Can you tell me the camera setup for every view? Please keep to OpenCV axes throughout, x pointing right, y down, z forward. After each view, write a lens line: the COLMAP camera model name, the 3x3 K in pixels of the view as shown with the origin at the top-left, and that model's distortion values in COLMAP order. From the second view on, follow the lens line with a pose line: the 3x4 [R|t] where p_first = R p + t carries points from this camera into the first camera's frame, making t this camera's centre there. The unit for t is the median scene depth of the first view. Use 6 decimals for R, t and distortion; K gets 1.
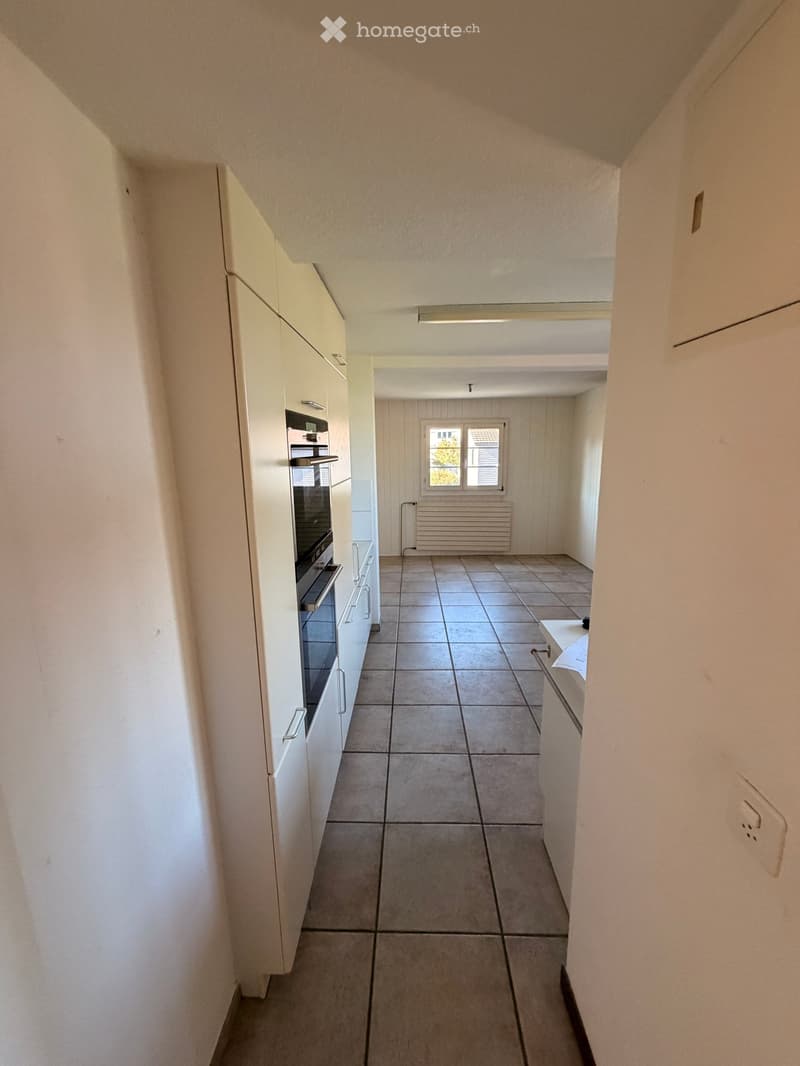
lens RADIAL K [[430.8, 0, 402.1], [0, 430.8, 534.5], [0, 0, 1]] dist [-0.002904, -0.000250]
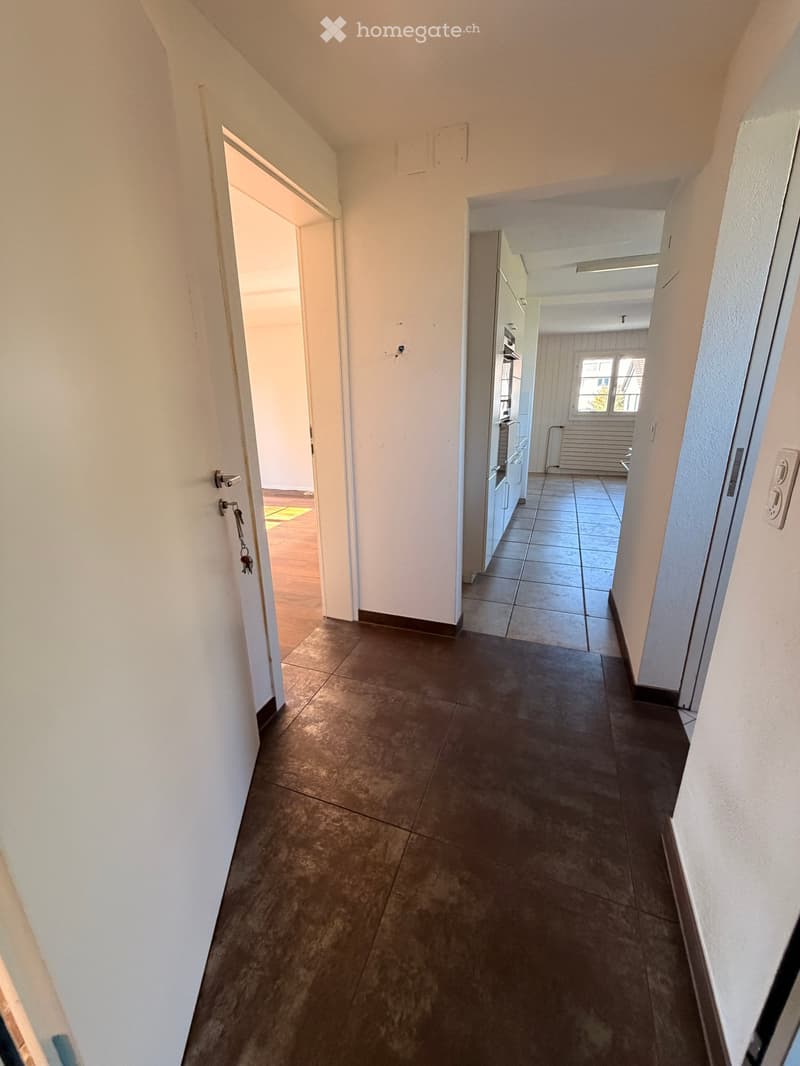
lens RADIAL K [[430.8, 0, 396.5], [0, 430.8, 531.8], [0, 0, 1]] dist [-0.002904, -0.000250]
pose [[0.943837, 0.099144, -0.315187, 0.002123], [-0.066553, 0.991413, 0.112561, 0.115927], [0.323640, -0.085263, 0.942331, -0.288173]]
